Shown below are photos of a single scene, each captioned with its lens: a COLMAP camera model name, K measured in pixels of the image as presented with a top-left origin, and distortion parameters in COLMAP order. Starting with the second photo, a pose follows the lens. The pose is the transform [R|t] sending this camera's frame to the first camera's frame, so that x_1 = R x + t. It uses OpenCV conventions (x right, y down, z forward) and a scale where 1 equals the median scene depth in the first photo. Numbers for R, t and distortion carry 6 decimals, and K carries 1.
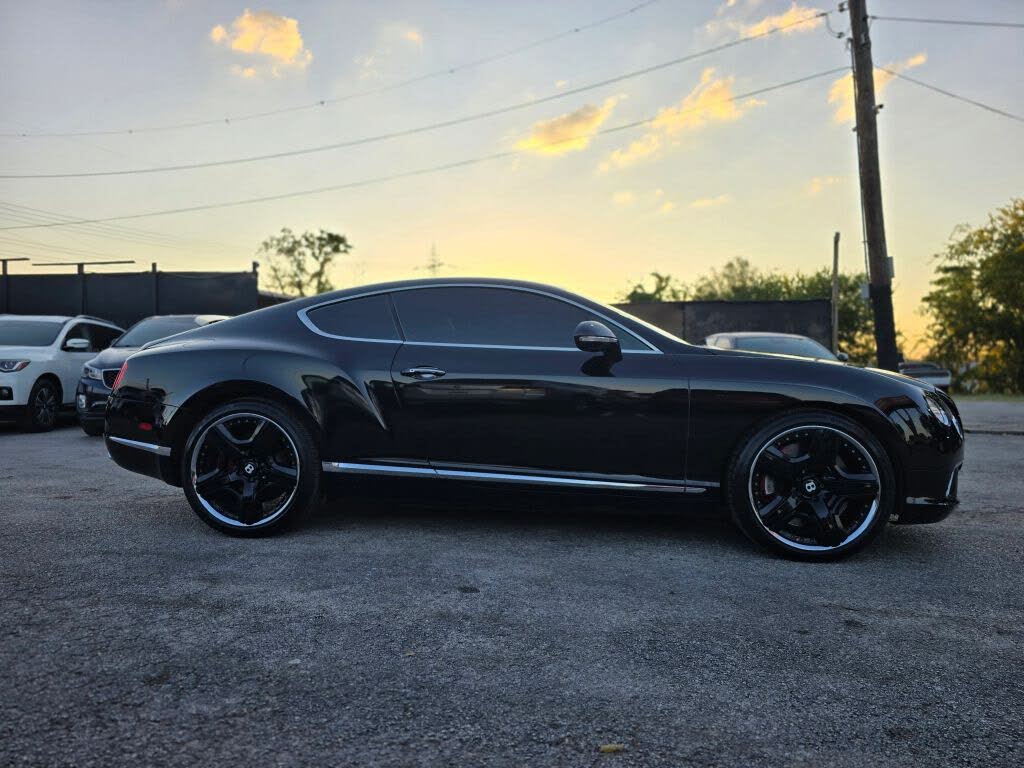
lens RADIAL K [[687.9, 0, 520.6], [0, 687.9, 414.6], [0, 0, 1]] dist [0.035895, -0.036296]
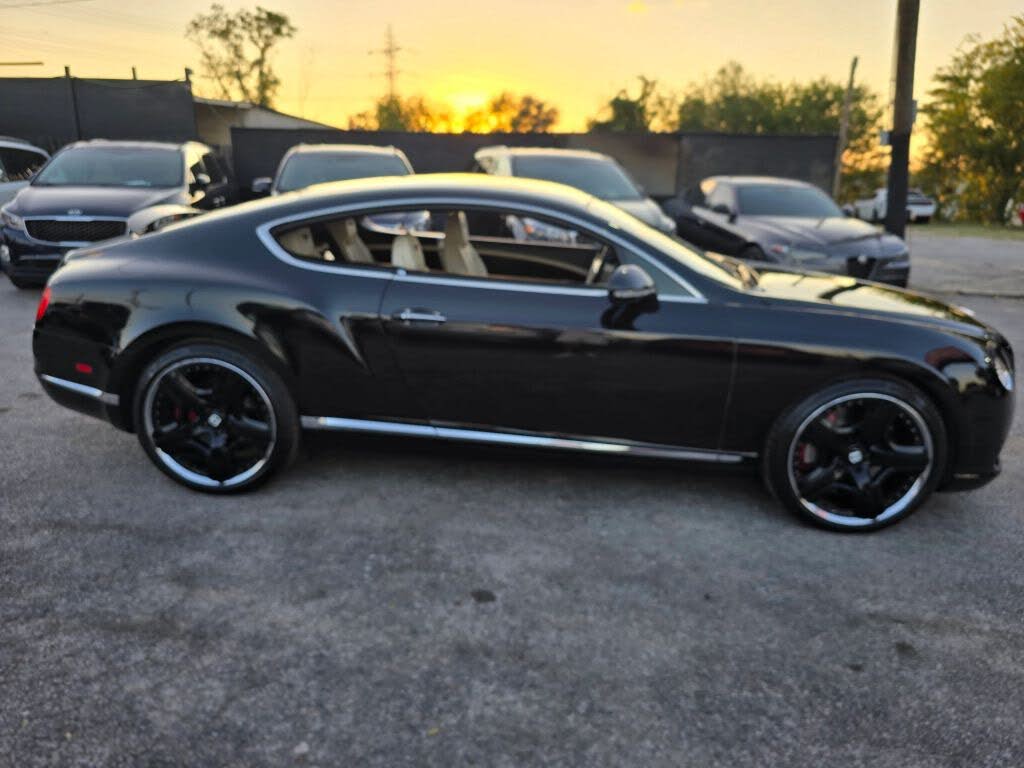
lens RADIAL K [[687.9, 0, 522.5], [0, 687.9, 408.5], [0, 0, 1]] dist [0.035895, -0.036296]
pose [[0.998332, 0.007193, 0.057291, -0.060867], [-0.021947, 0.965013, 0.261282, -0.168192], [-0.053407, -0.262103, 0.963561, 0.154639]]
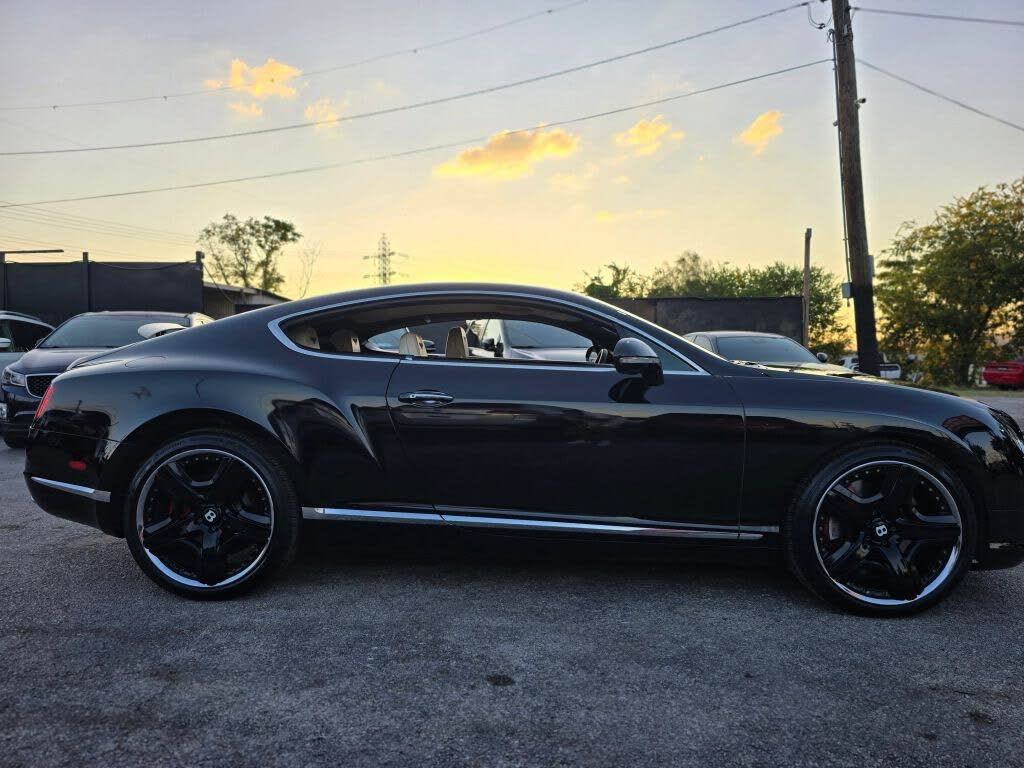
lens RADIAL K [[687.9, 0, 521.6], [0, 687.9, 409.2], [0, 0, 1]] dist [0.035895, -0.036296]
pose [[0.997270, -0.006411, 0.073559, -0.084396], [0.005941, 0.999961, 0.006604, -0.051175], [-0.073599, -0.006148, 0.997269, 0.155886]]
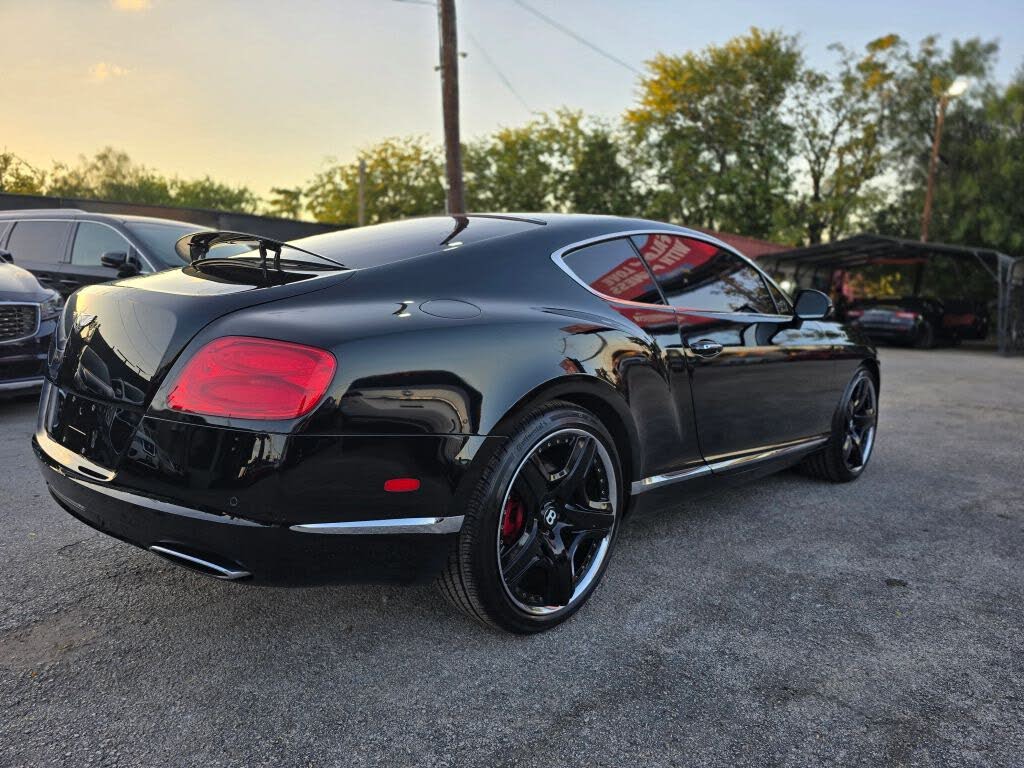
lens RADIAL K [[687.9, 0, 508.5], [0, 687.9, 404.0], [0, 0, 1]] dist [0.035895, -0.036296]
pose [[0.603863, -0.111149, 0.789300, -0.884729], [0.020175, 0.992044, 0.124265, -0.097023], [-0.796833, -0.059115, 0.601301, 0.671926]]
